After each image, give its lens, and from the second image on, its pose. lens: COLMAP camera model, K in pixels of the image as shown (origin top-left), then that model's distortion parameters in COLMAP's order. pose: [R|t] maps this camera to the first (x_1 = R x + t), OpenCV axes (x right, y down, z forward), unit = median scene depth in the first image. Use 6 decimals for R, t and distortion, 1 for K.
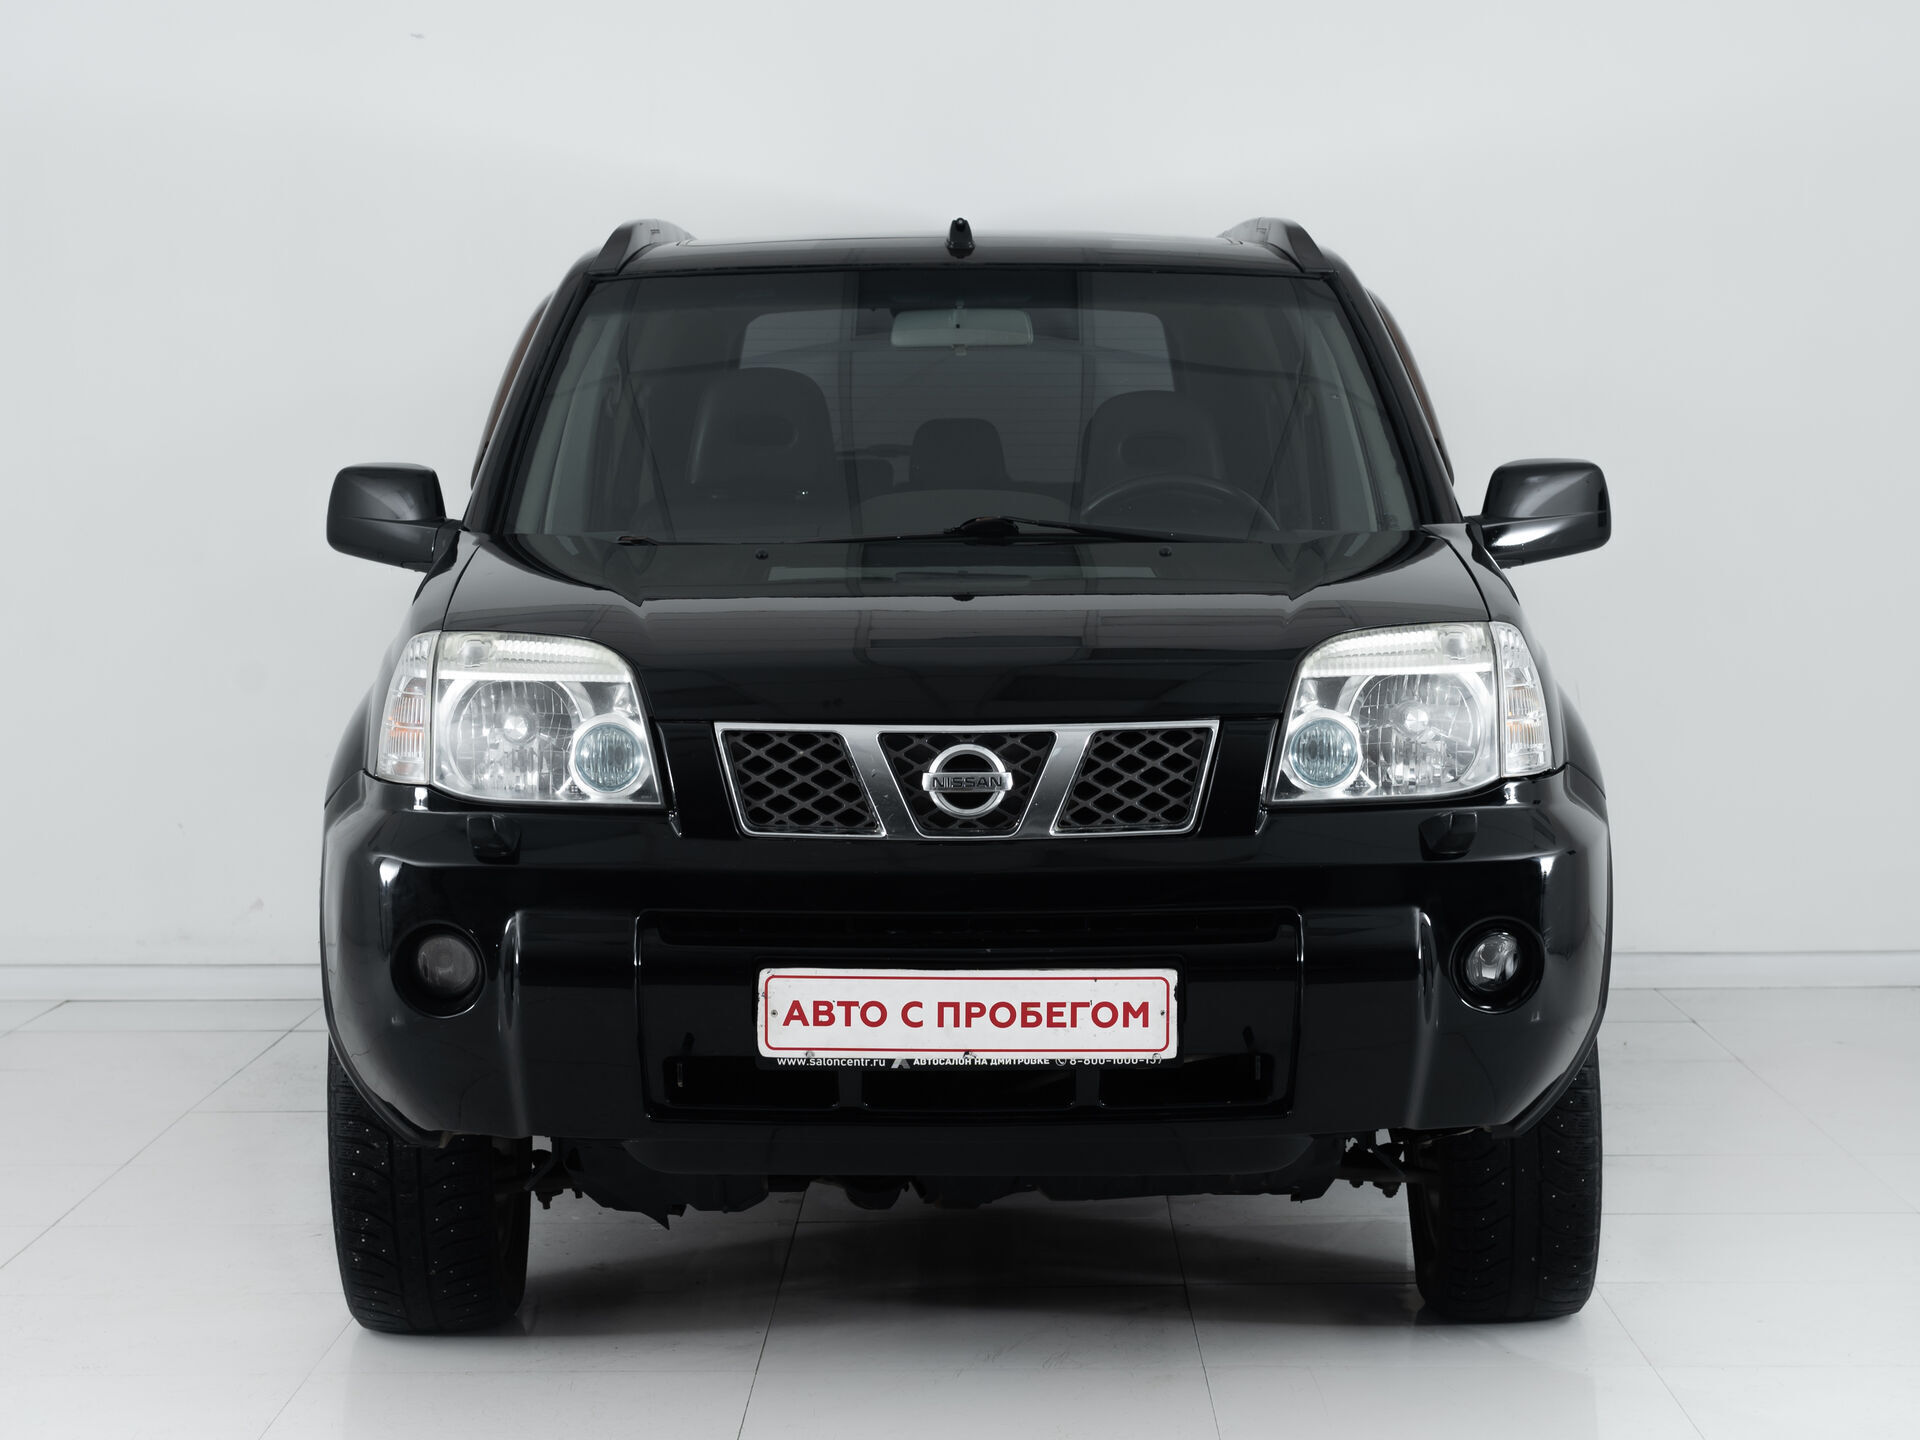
lens RADIAL K [[3584.7, 0, 952.6], [0, 3584.7, 764.3], [0, 0, 1]] dist [-0.116747, -0.006391]
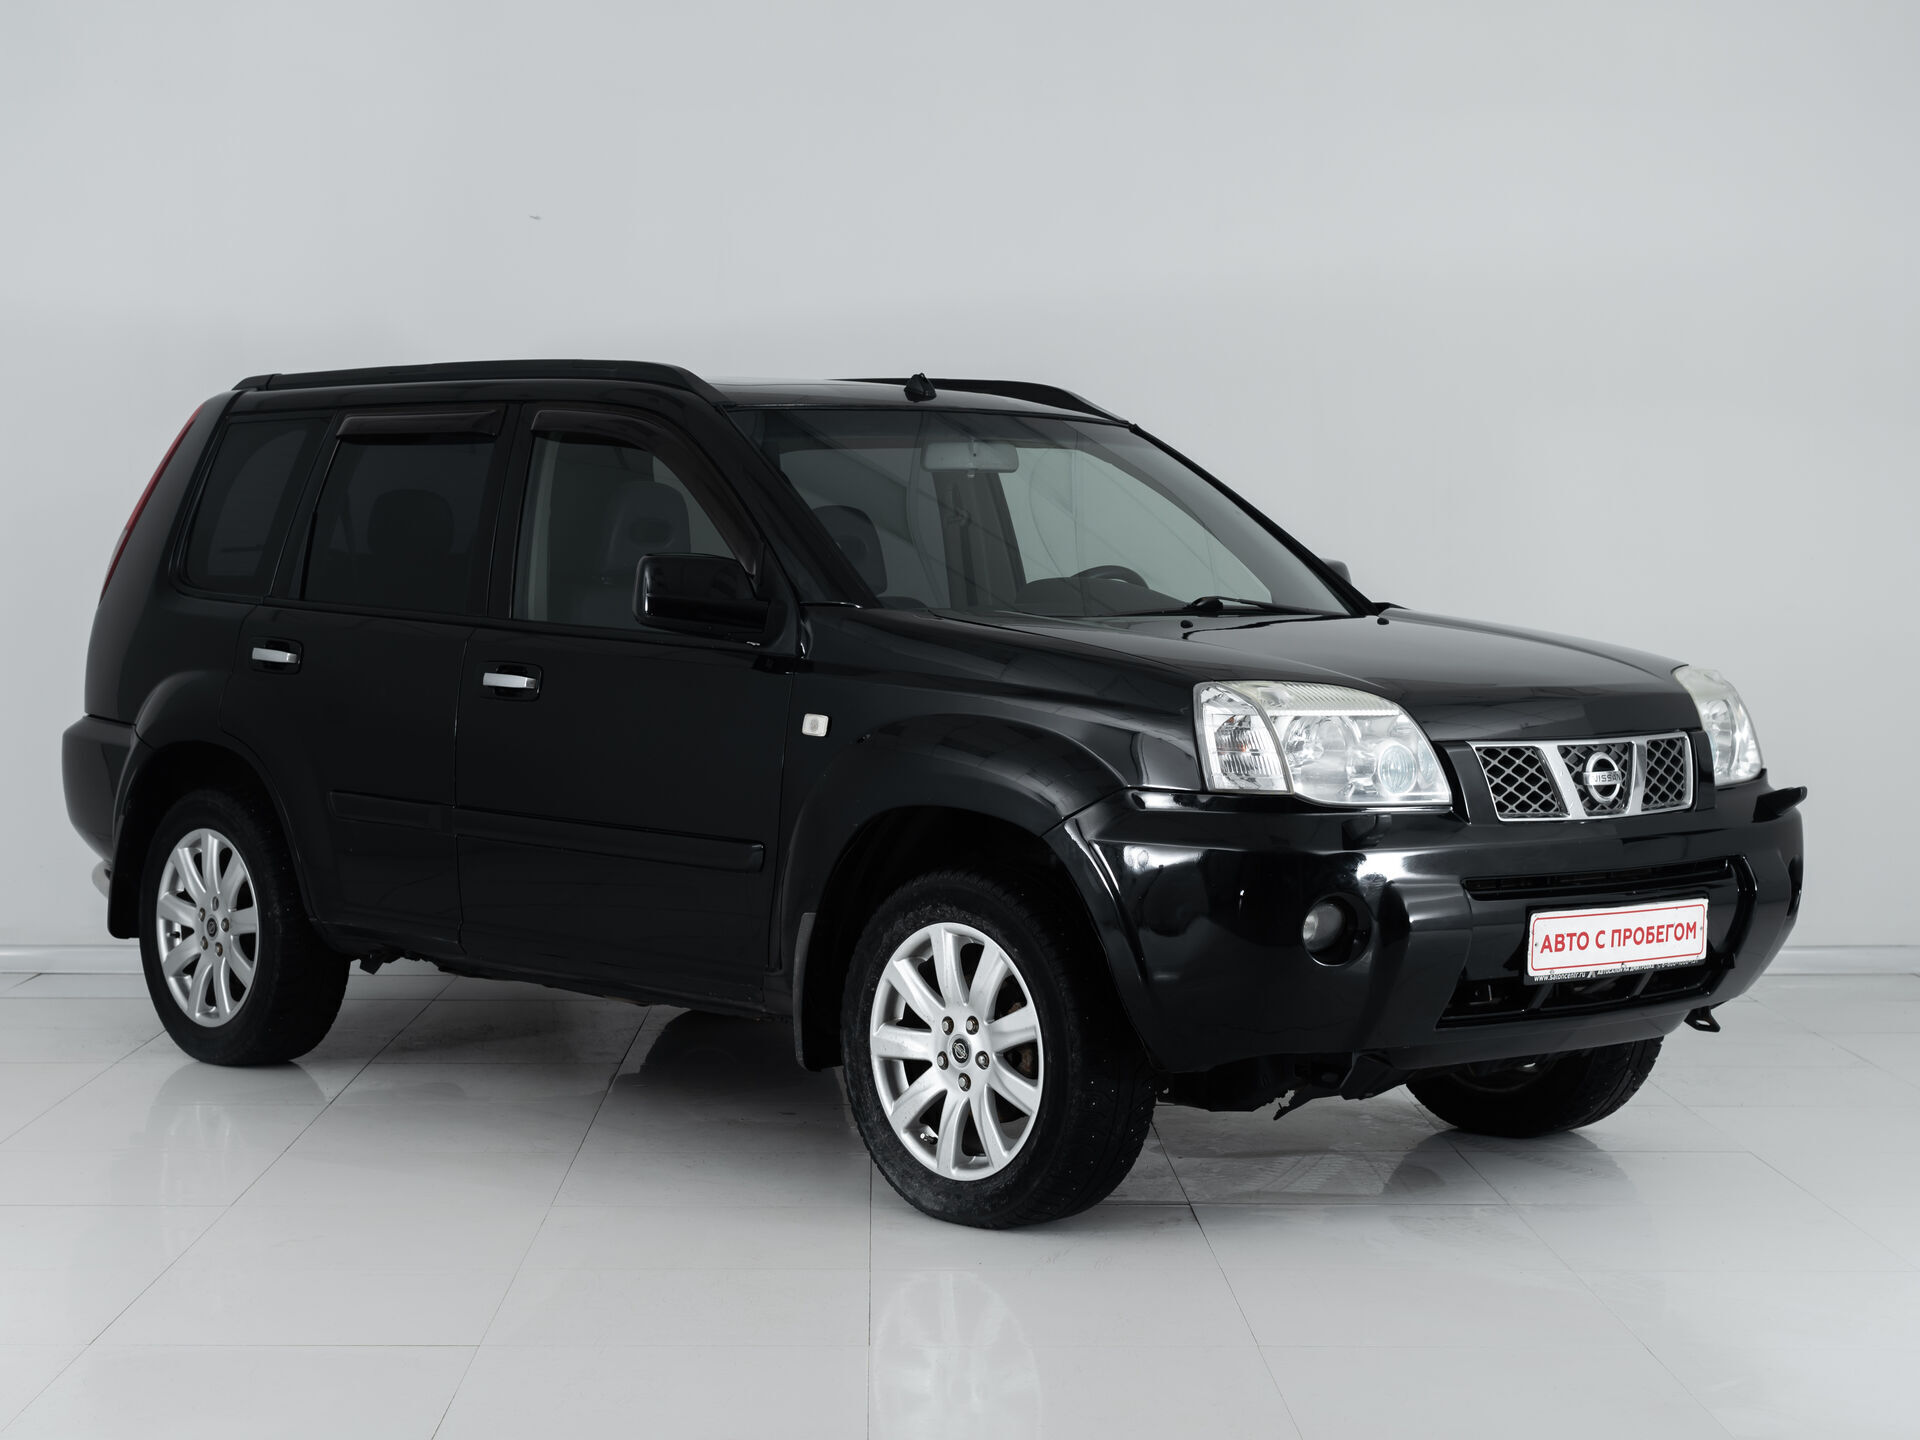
lens RADIAL K [[3584.7, 0, 952.6], [0, 3584.7, 764.3], [0, 0, 1]] dist [-0.116747, -0.006391]
pose [[0.713153, -0.022048, 0.700662, -1.193161], [0.044024, 0.998941, -0.013375, 0.006938], [-0.699625, 0.040384, 0.713368, 0.151246]]
